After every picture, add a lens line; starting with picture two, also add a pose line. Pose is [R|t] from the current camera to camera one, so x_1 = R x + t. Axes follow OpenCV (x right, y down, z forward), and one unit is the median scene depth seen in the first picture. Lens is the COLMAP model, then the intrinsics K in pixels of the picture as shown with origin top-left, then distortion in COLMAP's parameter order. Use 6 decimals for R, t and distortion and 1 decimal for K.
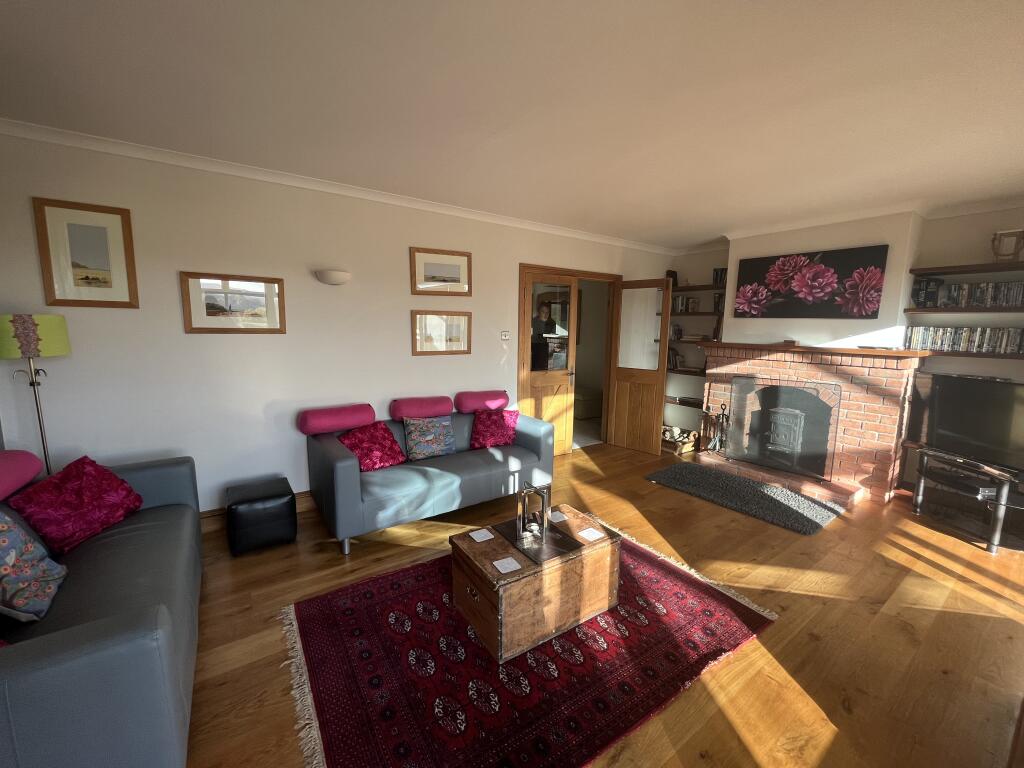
lens RADIAL K [[414.3, 0, 512.0], [0, 414.3, 384.0], [0, 0, 1]] dist [-0.003481, -0.000142]
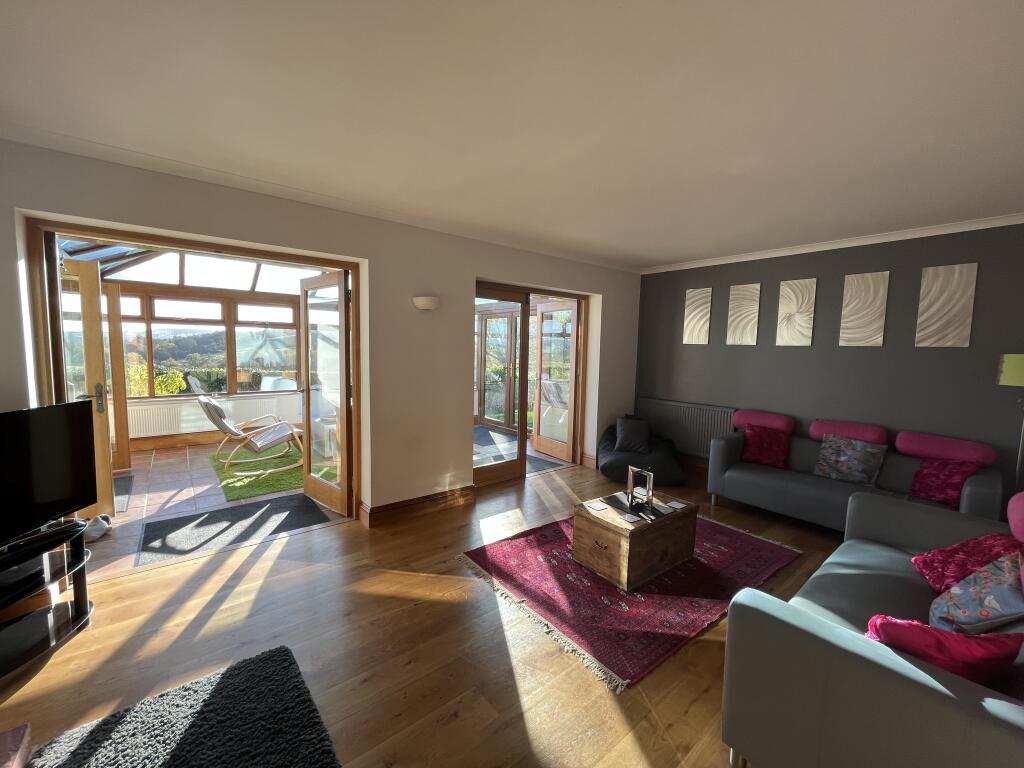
lens RADIAL K [[414.3, 0, 512.0], [0, 414.3, 384.0], [0, 0, 1]] dist [-0.003481, -0.000142]
pose [[-0.997122, -0.024802, -0.071644, 0.459275], [-0.040092, 0.974533, 0.220630, -0.239148], [0.064347, 0.222867, -0.972723, 1.773804]]
